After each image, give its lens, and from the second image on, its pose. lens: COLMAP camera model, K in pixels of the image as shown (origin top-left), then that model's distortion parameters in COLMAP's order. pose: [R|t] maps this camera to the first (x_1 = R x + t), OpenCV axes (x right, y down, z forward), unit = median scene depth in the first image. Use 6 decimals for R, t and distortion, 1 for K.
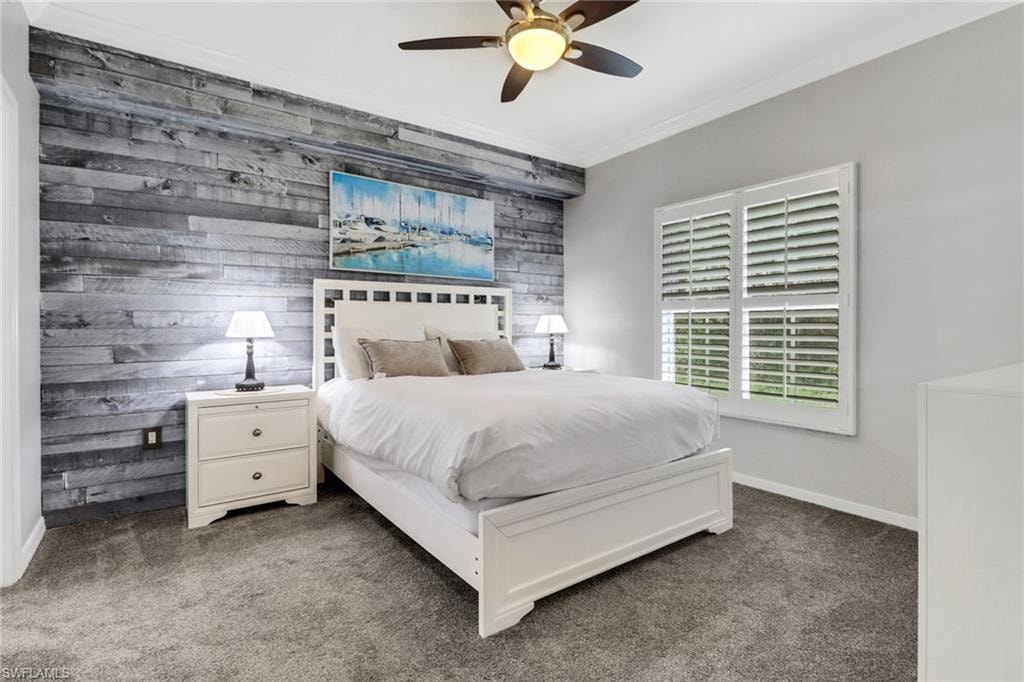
lens RADIAL K [[482.2, 0, 513.4], [0, 482.2, 324.8], [0, 0, 1]] dist [0.021073, -0.017438]
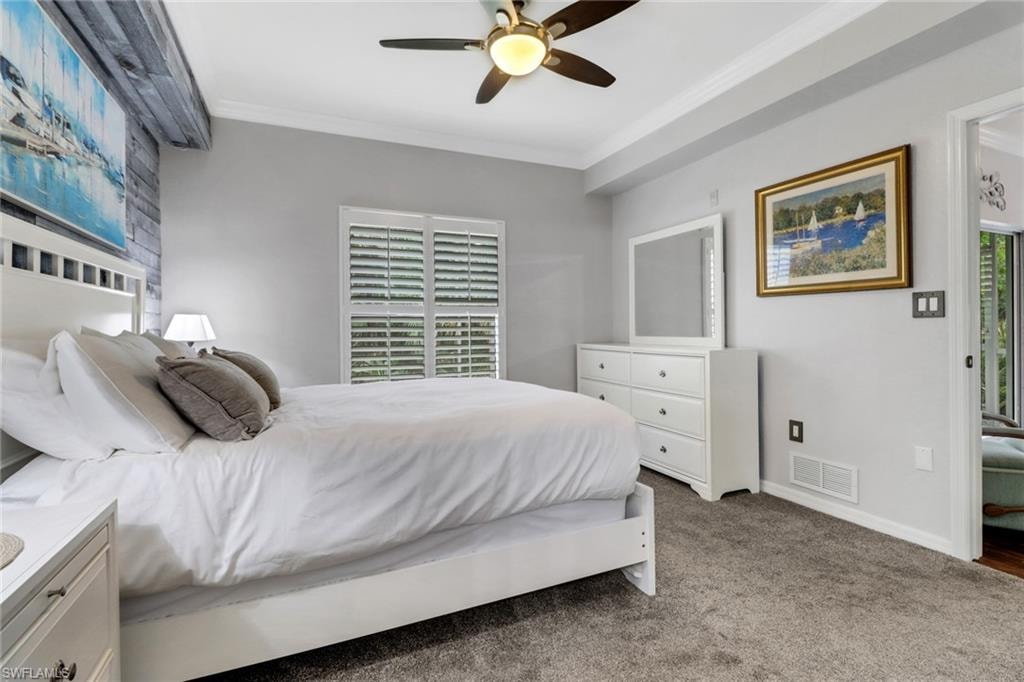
lens RADIAL K [[482.2, 0, 513.4], [0, 482.2, 324.8], [0, 0, 1]] dist [0.021073, -0.017438]
pose [[0.198288, 0.006644, 0.980121, -0.661432], [0.005094, 0.999957, -0.007808, 0.002173], [-0.980131, 0.006541, 0.198245, 0.568375]]
